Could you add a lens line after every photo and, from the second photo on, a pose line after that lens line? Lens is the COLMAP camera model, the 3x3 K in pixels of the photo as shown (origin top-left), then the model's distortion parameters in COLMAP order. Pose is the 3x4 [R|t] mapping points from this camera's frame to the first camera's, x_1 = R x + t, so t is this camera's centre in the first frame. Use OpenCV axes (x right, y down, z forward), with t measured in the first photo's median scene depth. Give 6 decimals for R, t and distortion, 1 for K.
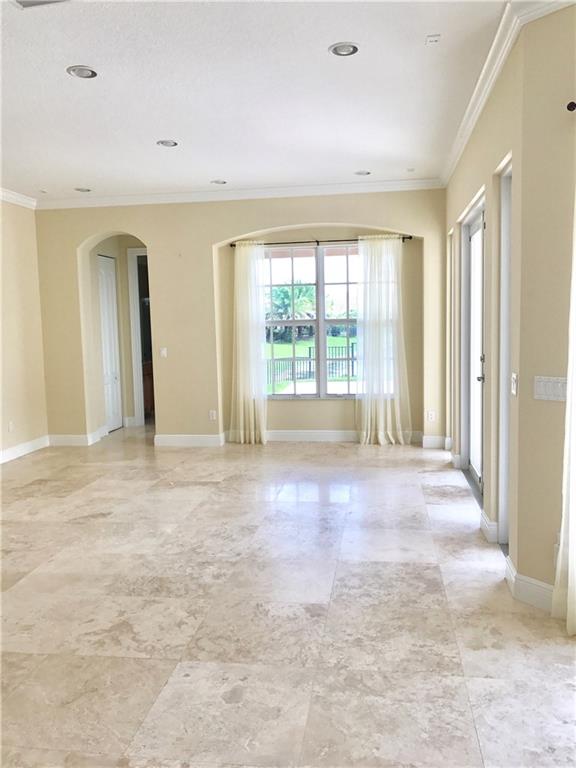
lens RADIAL K [[627.5, 0, 288.0], [0, 627.5, 384.0], [0, 0, 1]] dist [0.031121, -0.002096]
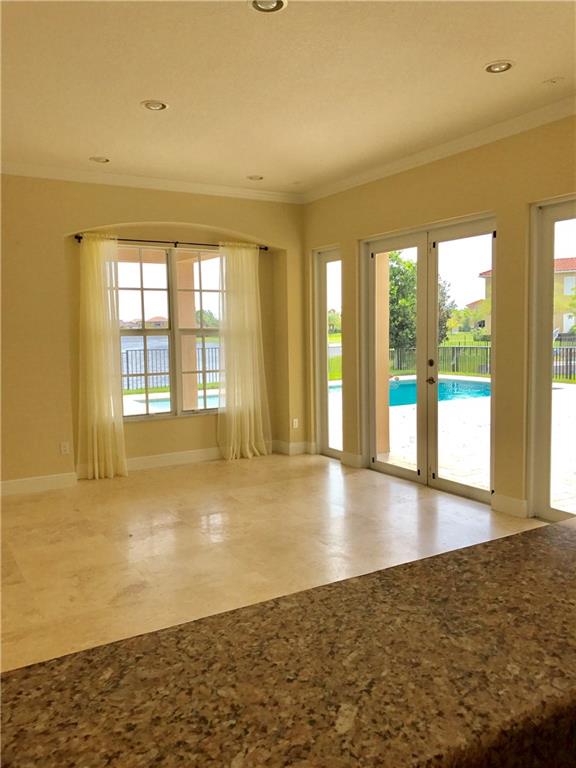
lens RADIAL K [[627.5, 0, 288.0], [0, 627.5, 384.0], [0, 0, 1]] dist [0.031121, -0.002096]
pose [[0.761087, -0.052713, 0.646504, -0.421183], [0.059101, 0.998182, 0.011811, -0.025316], [-0.645952, 0.029220, 0.762819, 0.210366]]
